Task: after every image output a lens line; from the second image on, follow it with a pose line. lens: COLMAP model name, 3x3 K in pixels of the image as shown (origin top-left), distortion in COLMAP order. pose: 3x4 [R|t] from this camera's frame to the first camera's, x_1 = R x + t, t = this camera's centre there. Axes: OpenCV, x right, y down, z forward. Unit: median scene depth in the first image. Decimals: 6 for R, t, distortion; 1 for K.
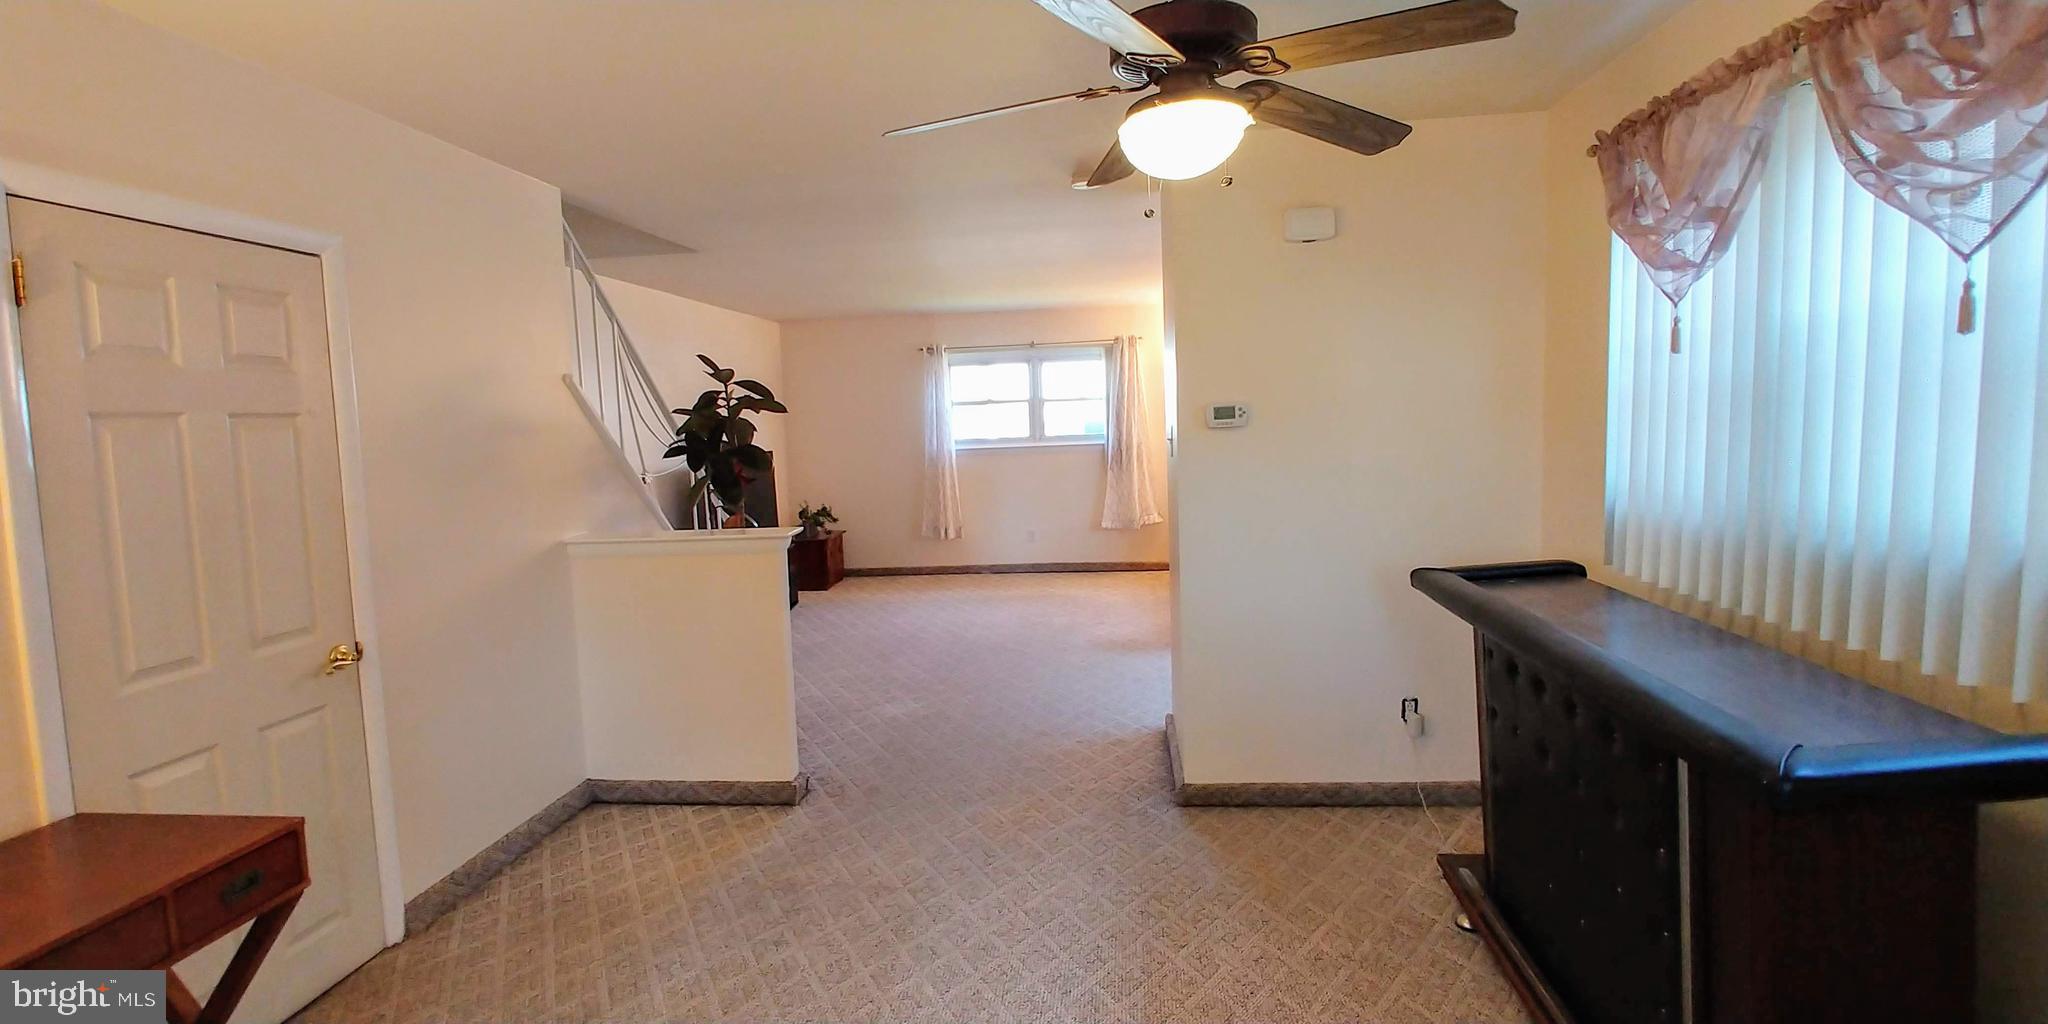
lens RADIAL K [[910.2, 0, 983.6], [0, 910.2, 505.7], [0, 0, 1]] dist [-0.023811, 0.001084]
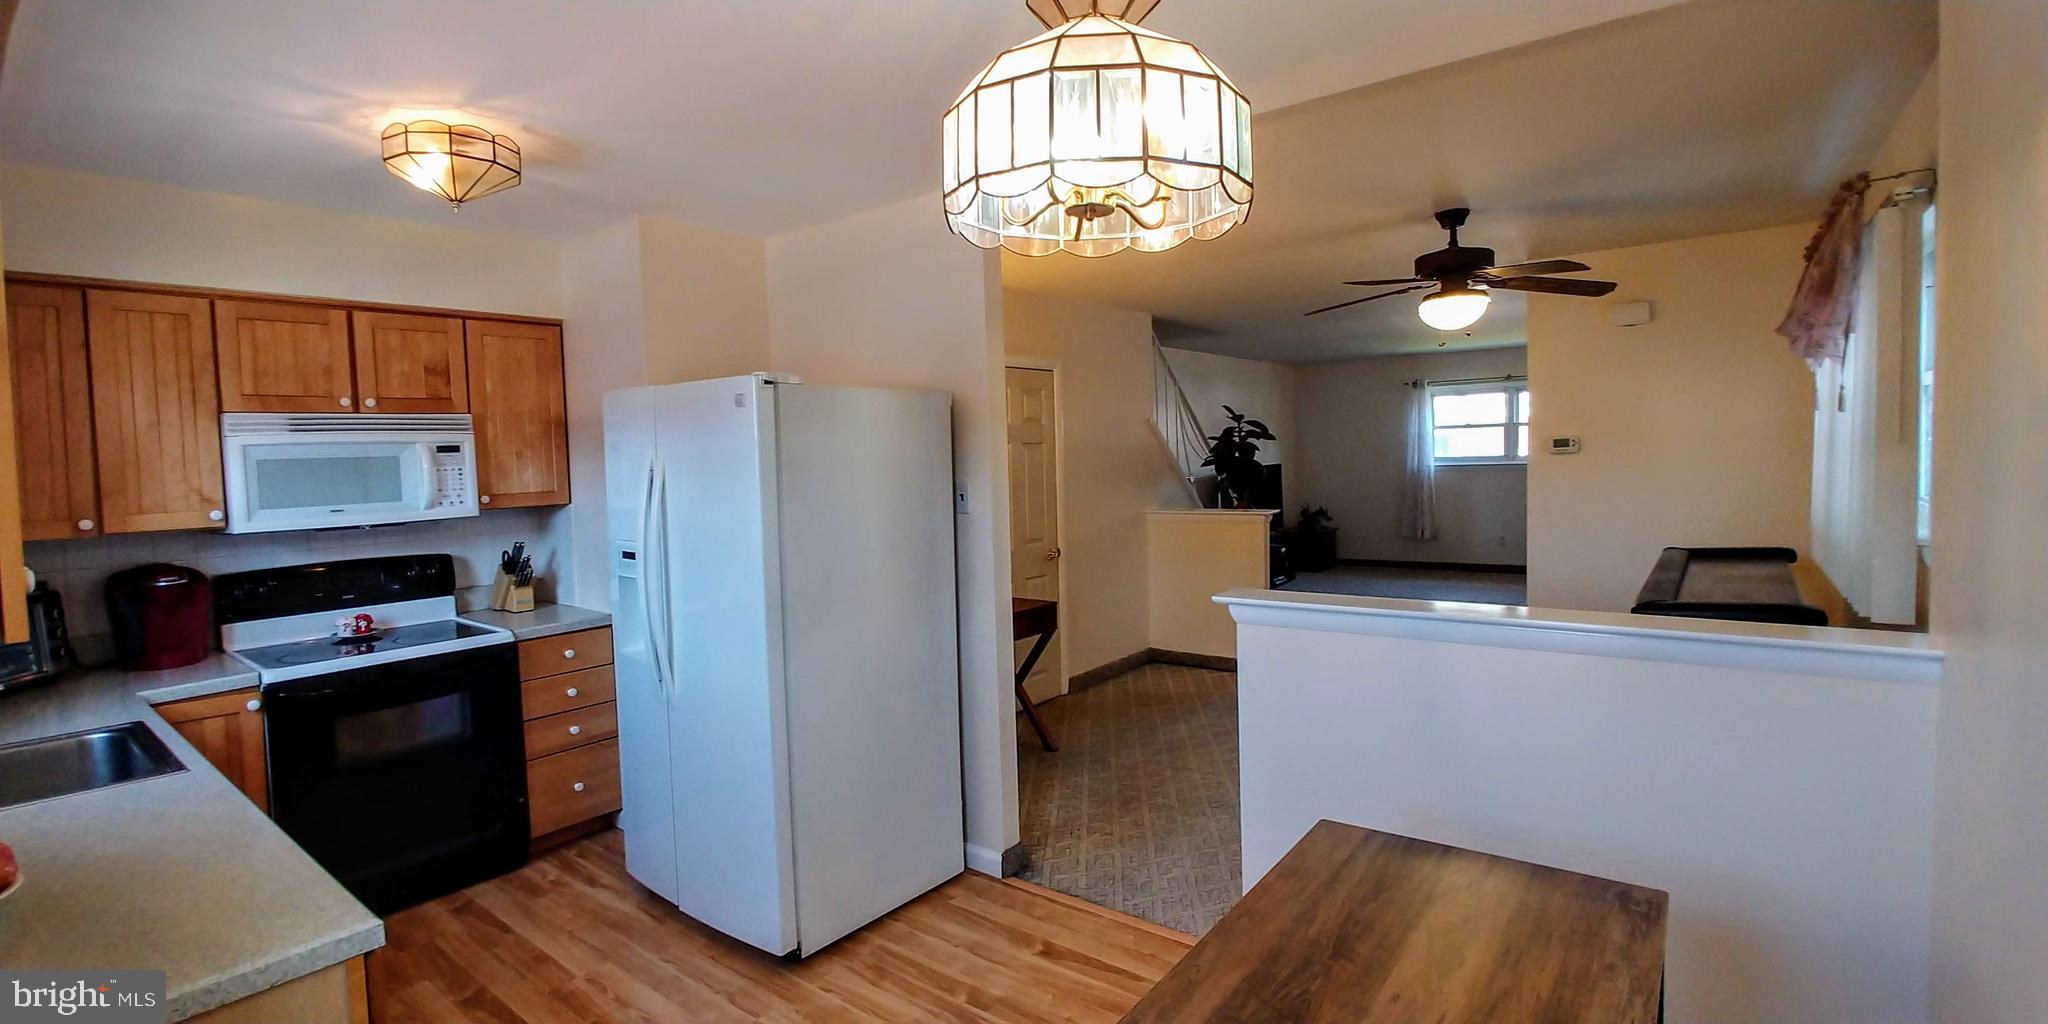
lens RADIAL K [[910.2, 0, 1022.9], [0, 910.2, 502.9], [0, 0, 1]] dist [-0.023811, 0.001084]
pose [[0.859369, 0.039722, -0.509811, 0.233647], [-0.048491, 0.998816, -0.003917, 0.039308], [0.509051, 0.028087, 0.860278, -0.640310]]
